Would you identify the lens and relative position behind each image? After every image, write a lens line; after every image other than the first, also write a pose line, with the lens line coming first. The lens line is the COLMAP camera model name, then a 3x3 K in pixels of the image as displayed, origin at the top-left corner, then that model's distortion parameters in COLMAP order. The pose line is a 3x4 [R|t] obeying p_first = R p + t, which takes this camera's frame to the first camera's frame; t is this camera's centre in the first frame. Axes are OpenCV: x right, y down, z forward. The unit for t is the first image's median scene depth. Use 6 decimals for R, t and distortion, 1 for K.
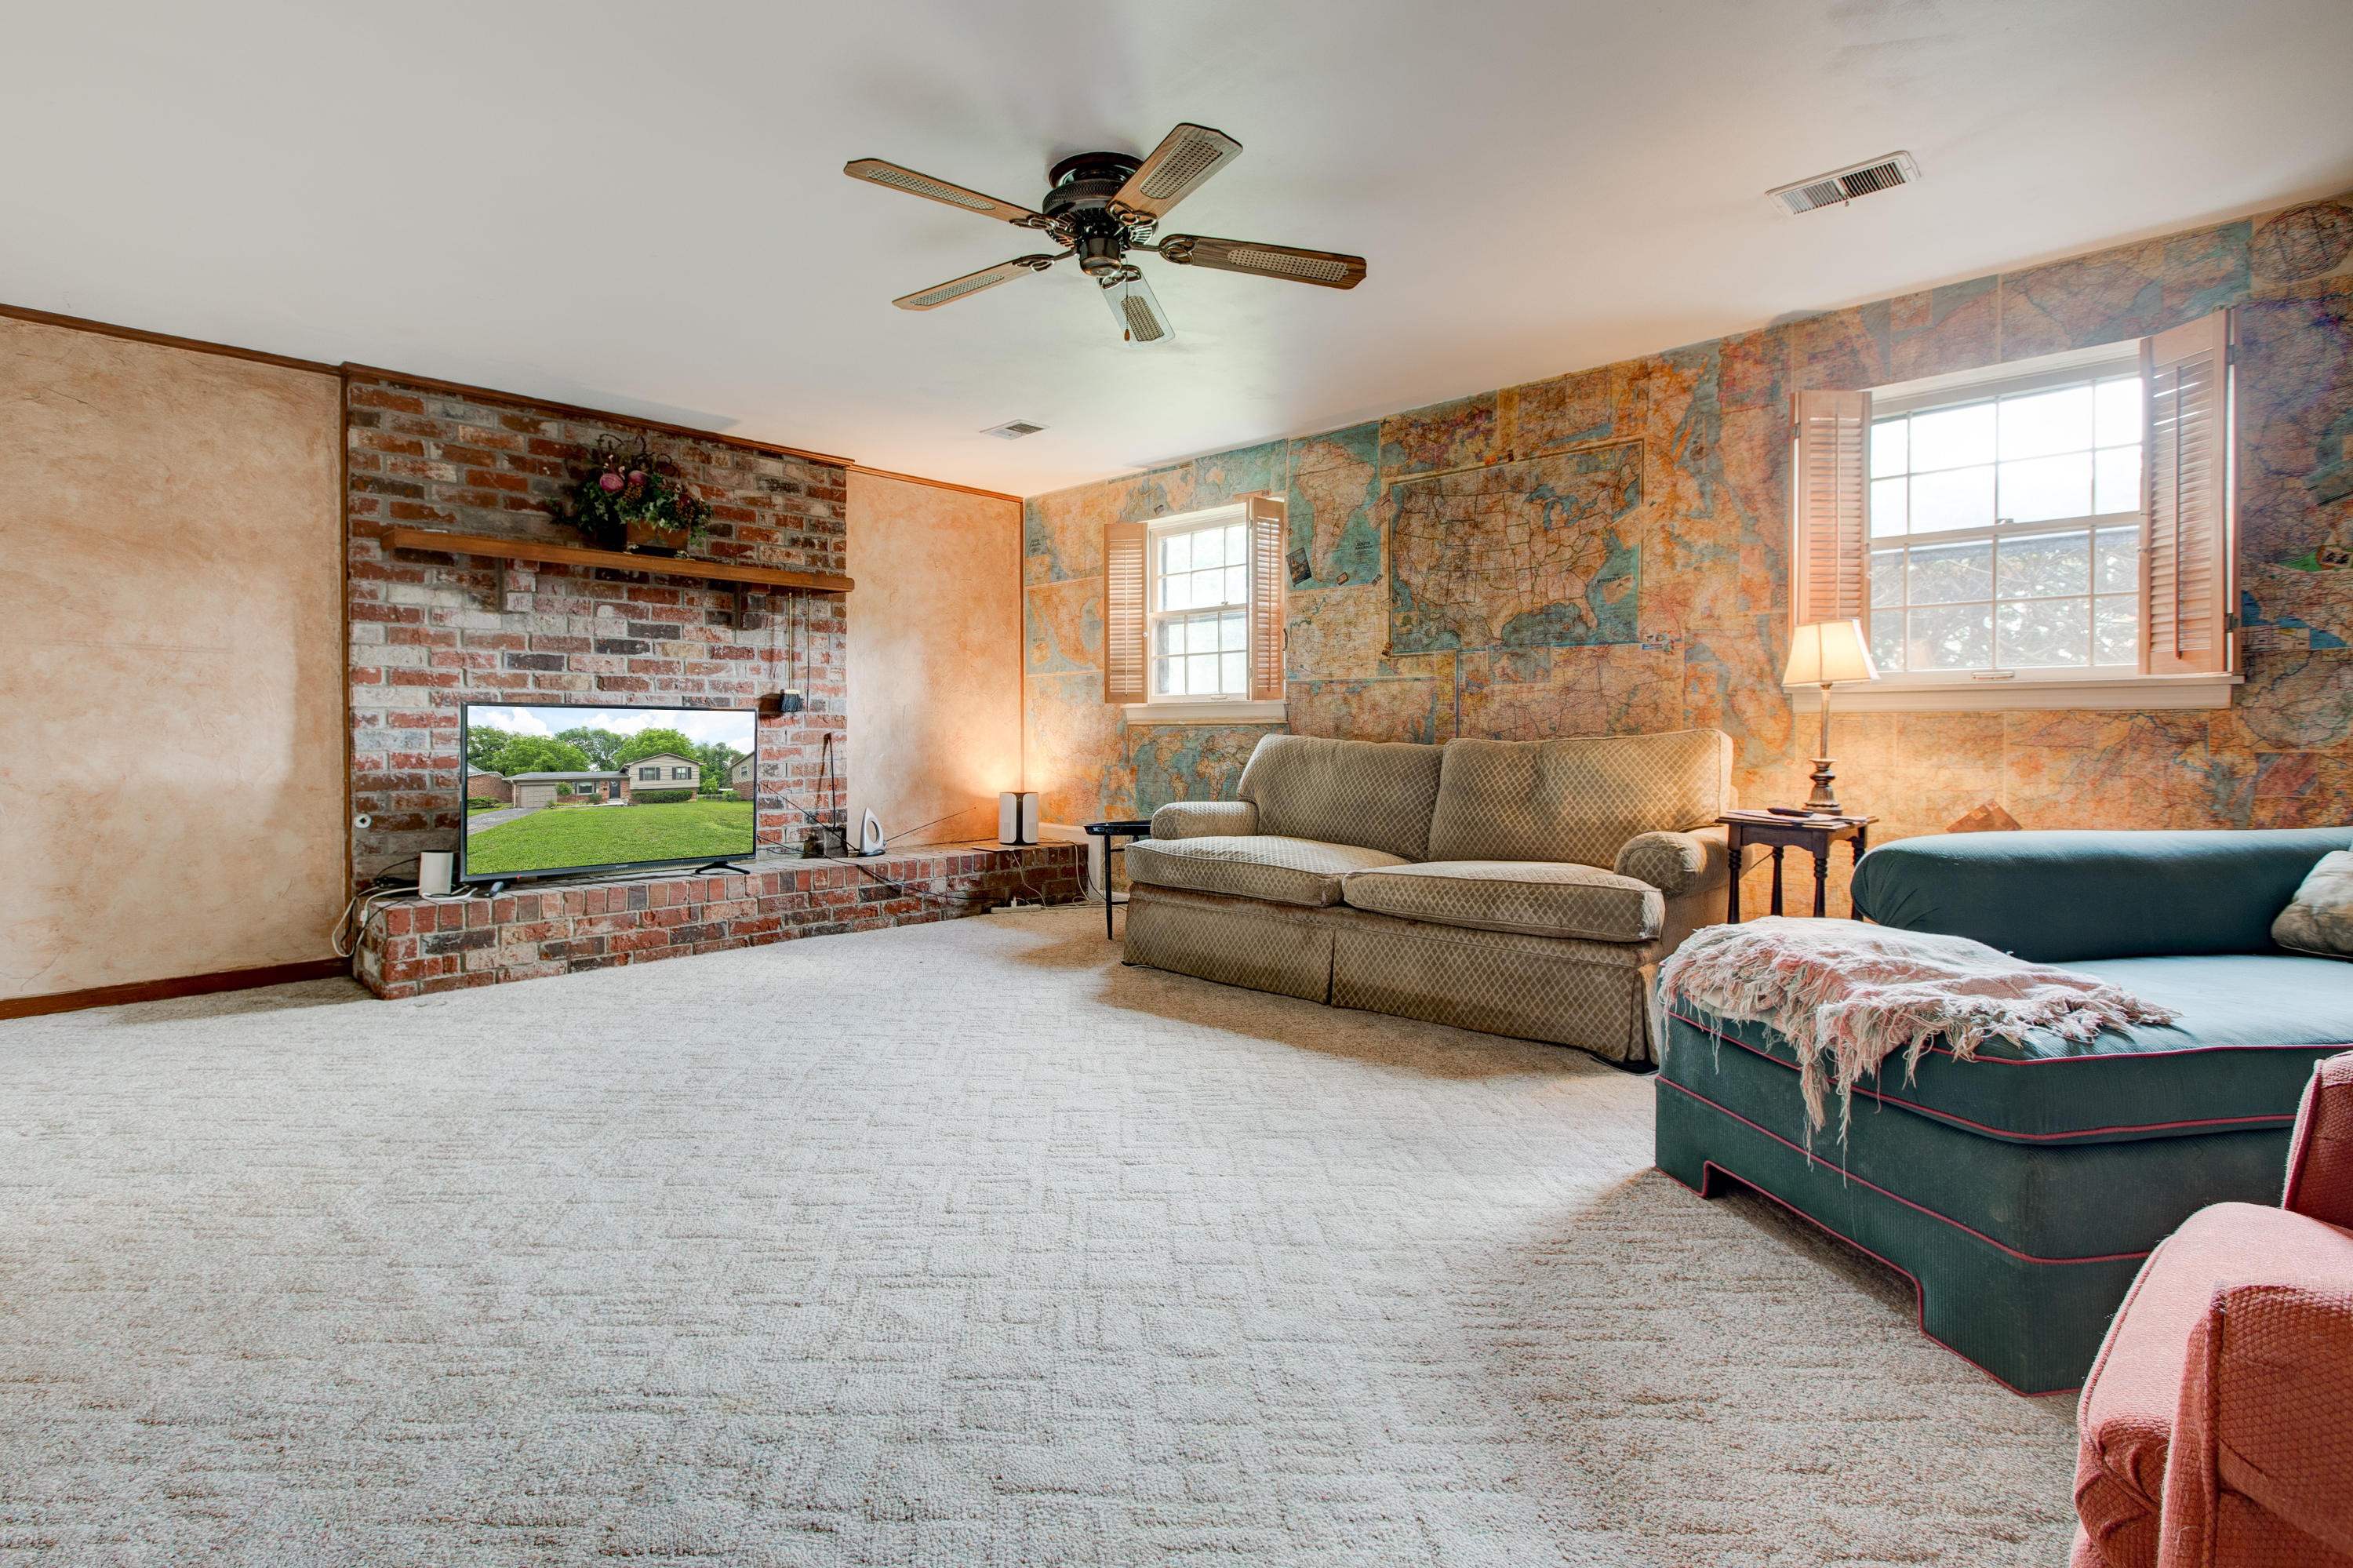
lens RADIAL K [[1163.0, 0, 1176.8], [0, 1163.0, 748.1], [0, 0, 1]] dist [0.002778, 0.000571]
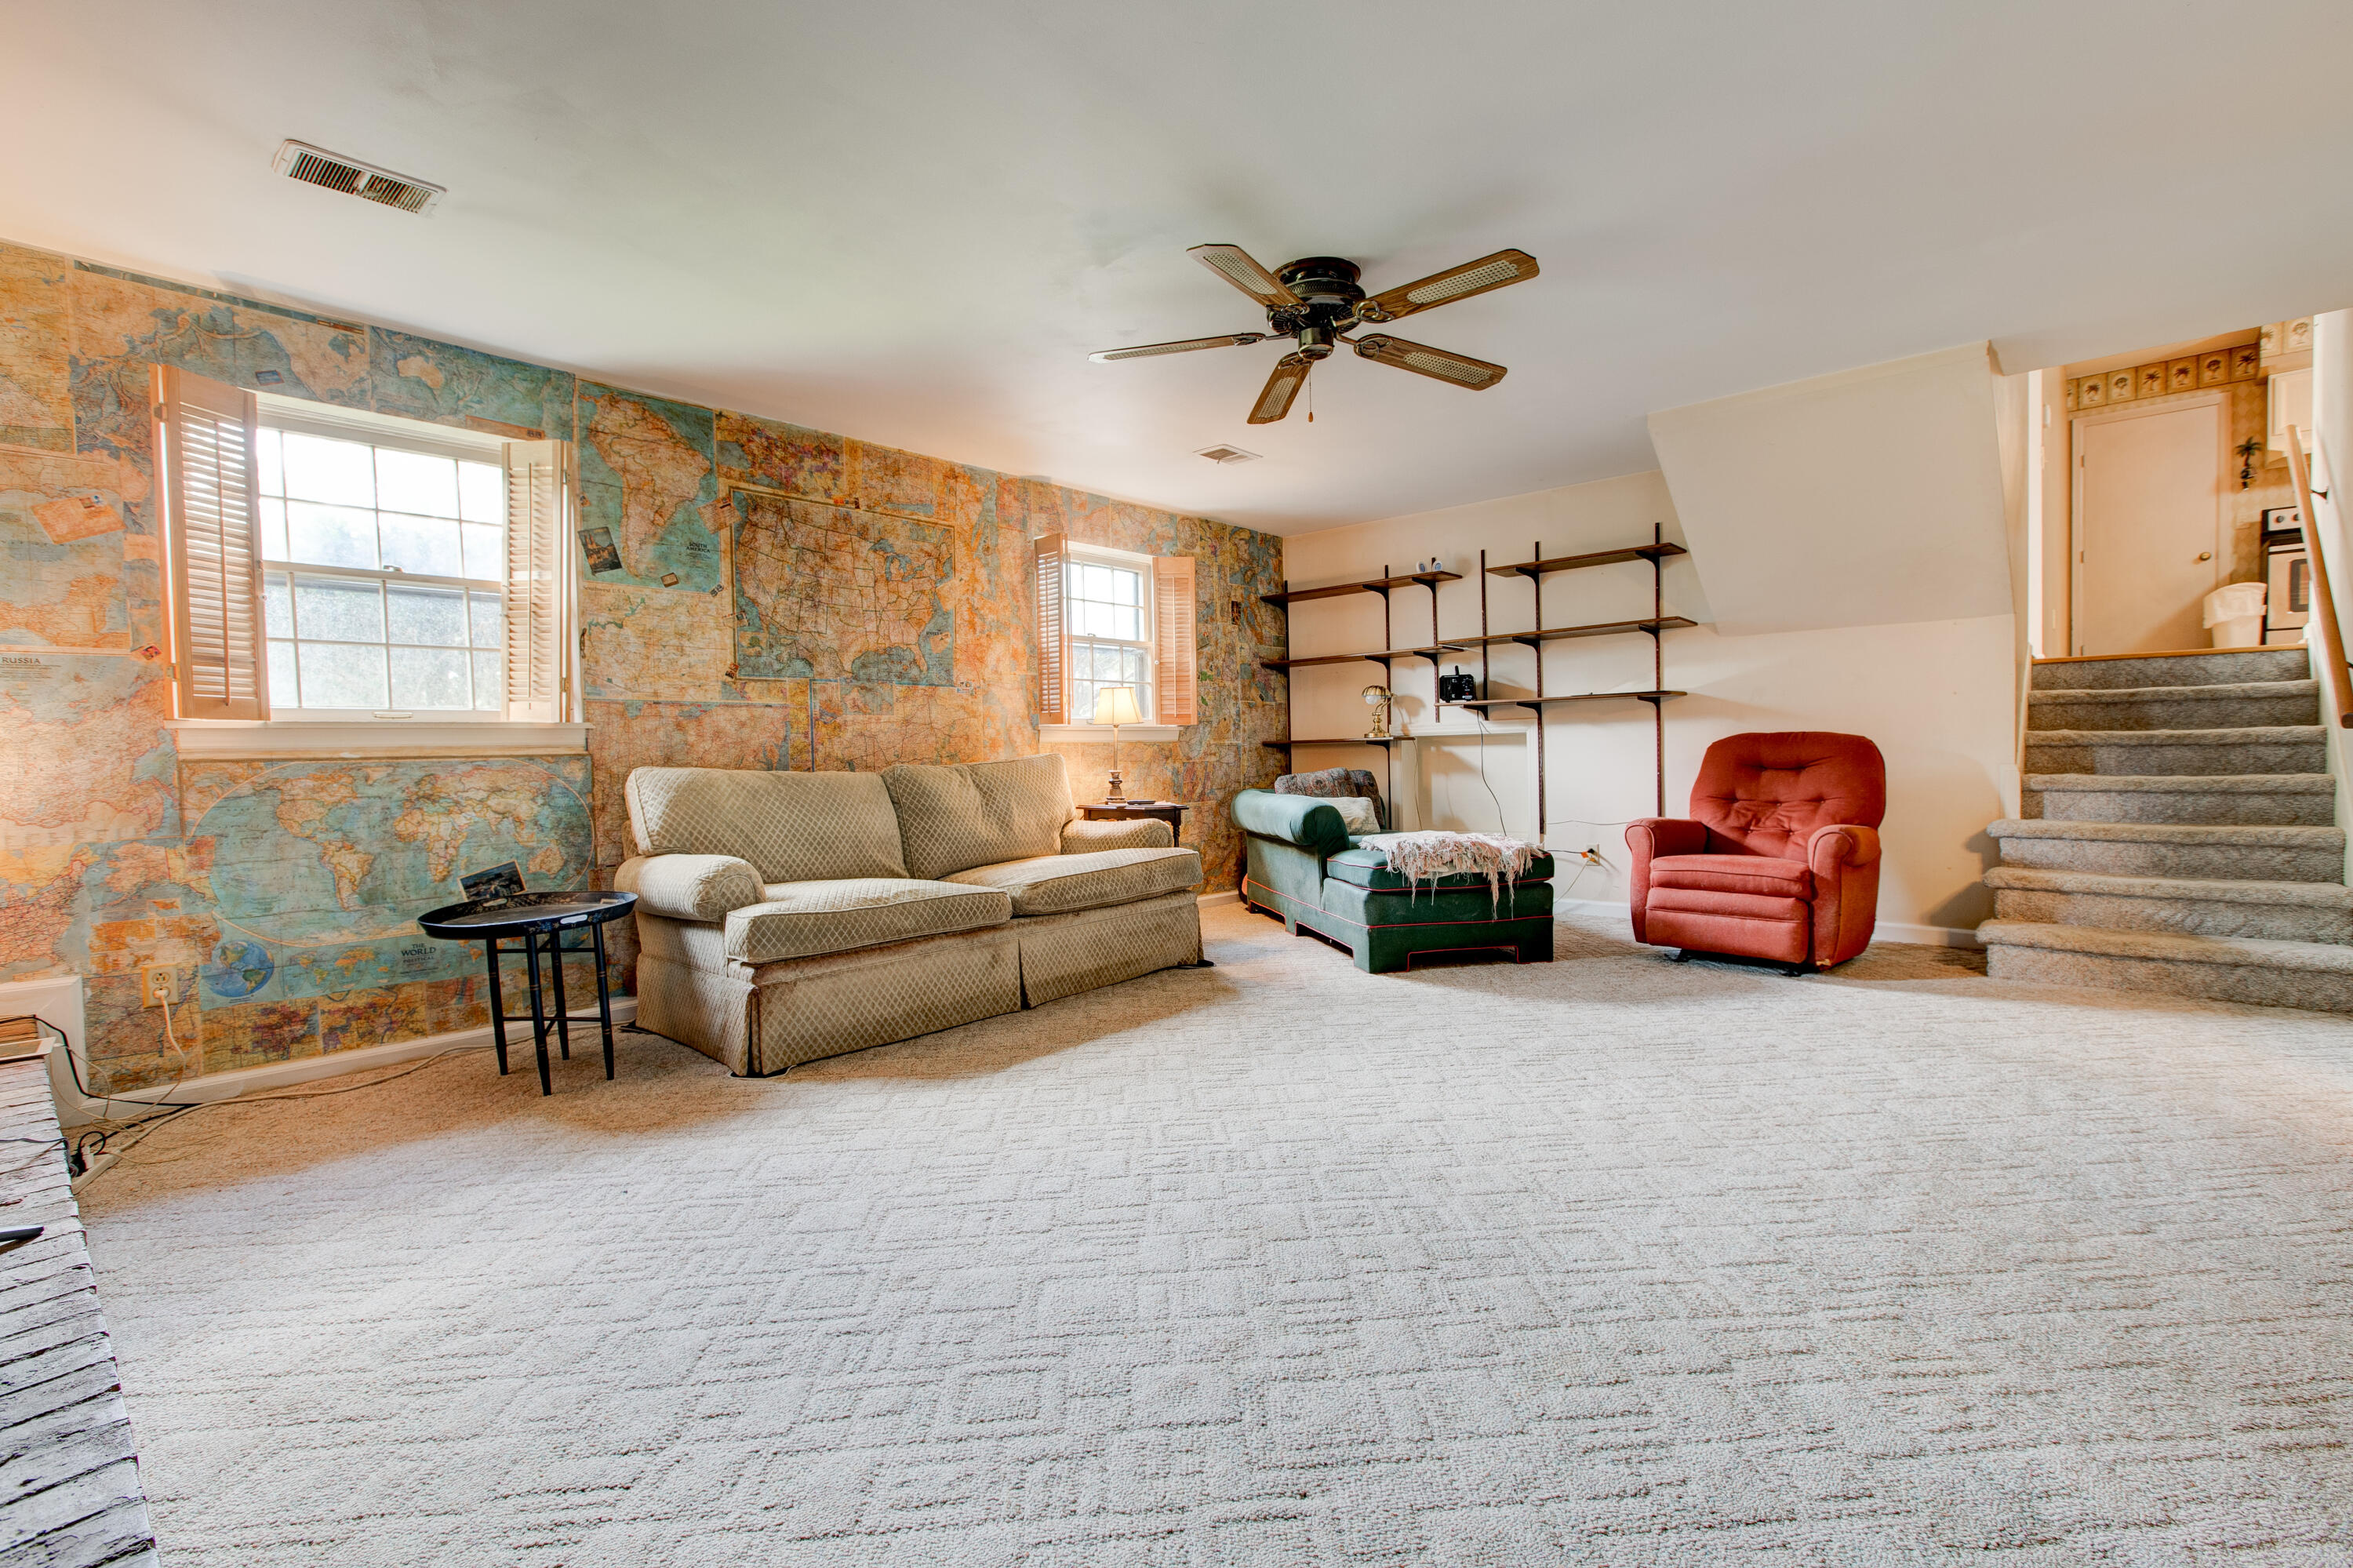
lens RADIAL K [[1079.6, 0, 1176.5], [0, 1079.6, 784.0], [0, 0, 1]] dist [0.011049, 0.000064]
pose [[-0.058828, -0.033291, 0.997713, -0.718047], [0.030171, 0.998928, 0.035110, -0.016998], [-0.997812, 0.032167, -0.057761, 0.747981]]
